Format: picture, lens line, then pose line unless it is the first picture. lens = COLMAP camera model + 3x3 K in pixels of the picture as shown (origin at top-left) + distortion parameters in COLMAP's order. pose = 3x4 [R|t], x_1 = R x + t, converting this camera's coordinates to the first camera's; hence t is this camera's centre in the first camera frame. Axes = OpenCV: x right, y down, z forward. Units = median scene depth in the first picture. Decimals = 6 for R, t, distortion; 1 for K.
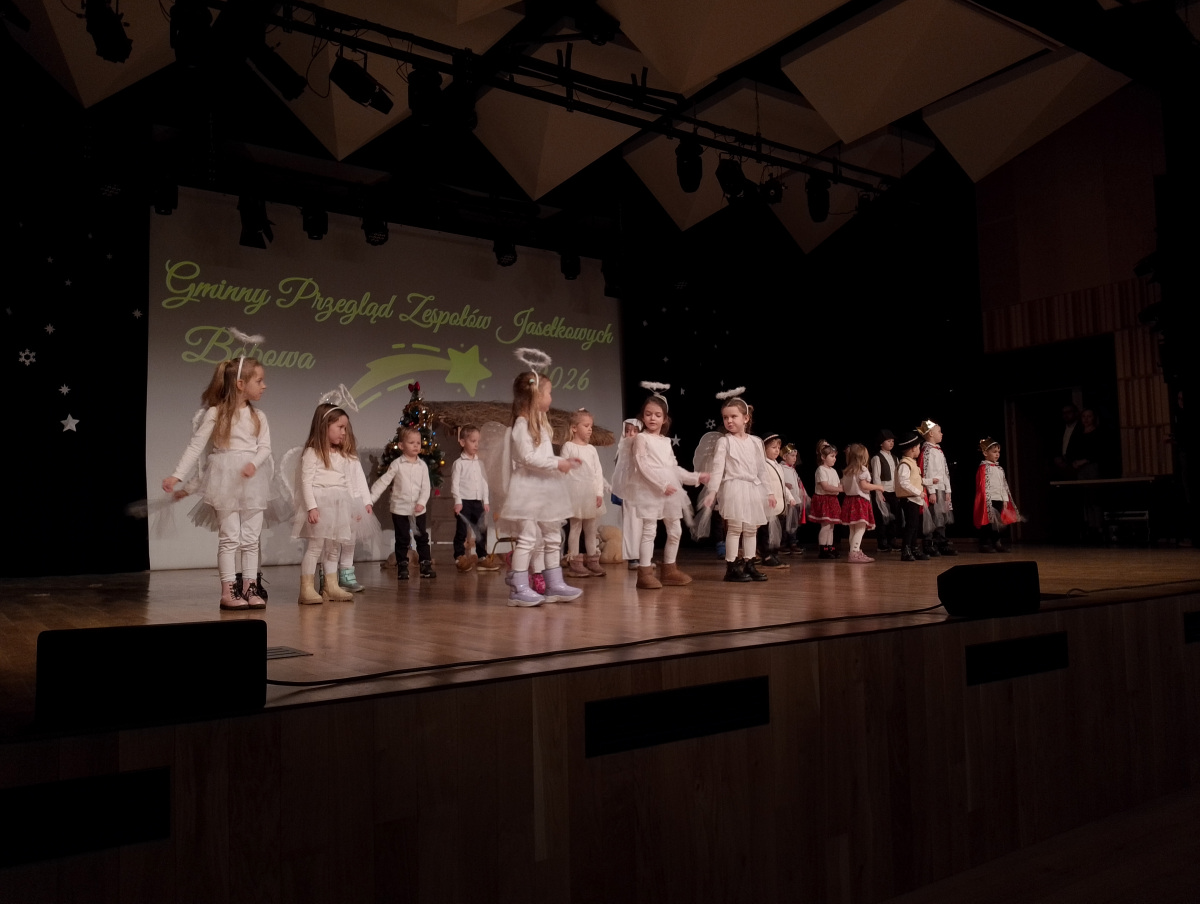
lens RADIAL K [[972.5, 0, 611.2], [0, 972.5, 457.8], [0, 0, 1]] dist [0.096547, -0.198873]
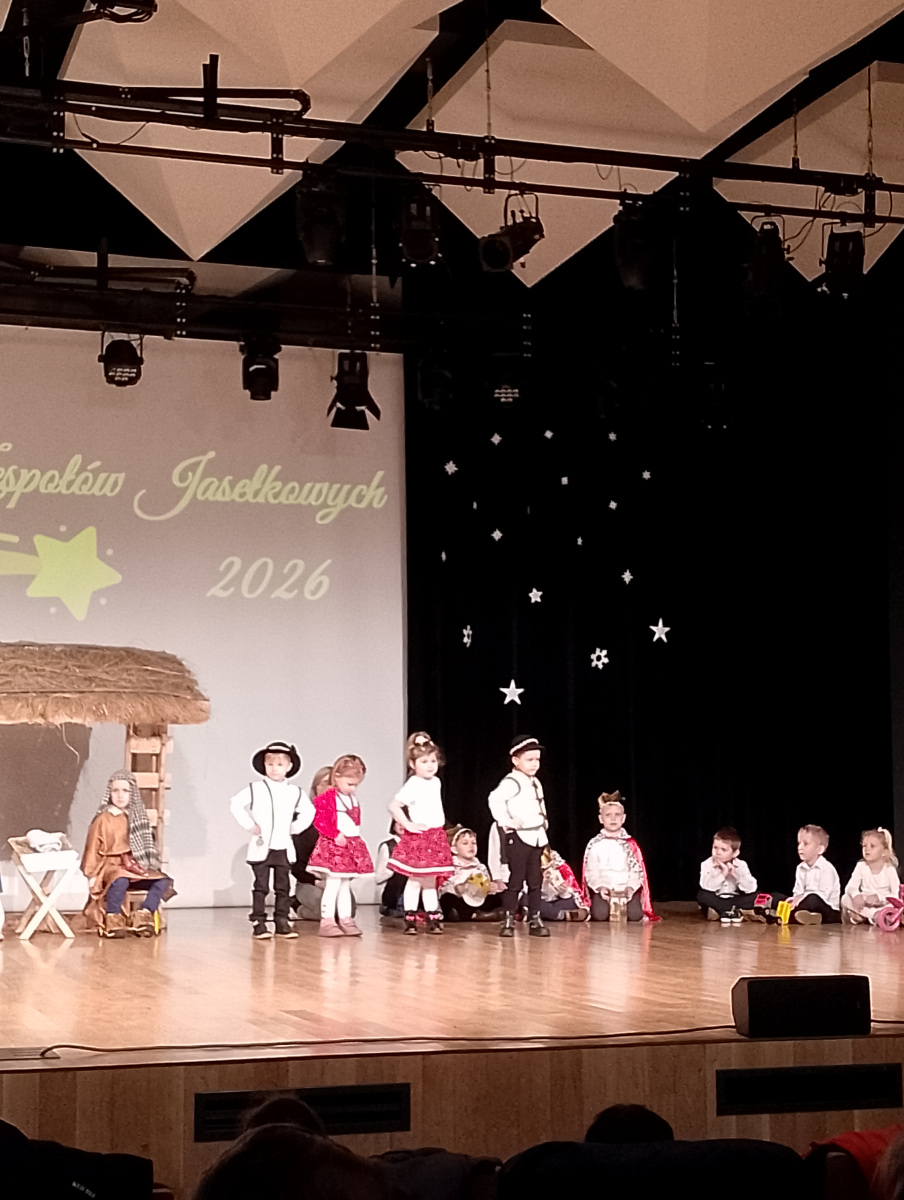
lens RADIAL K [[2196.2, 0, 464.7], [0, 2196.2, 606.2], [0, 0, 1]] dist [0.262491, 0.000000]
pose [[0.949595, -0.002561, -0.313470, 0.468465], [-0.001906, 0.999901, -0.013945, -0.054566], [0.313474, 0.013840, 0.949496, -0.129096]]
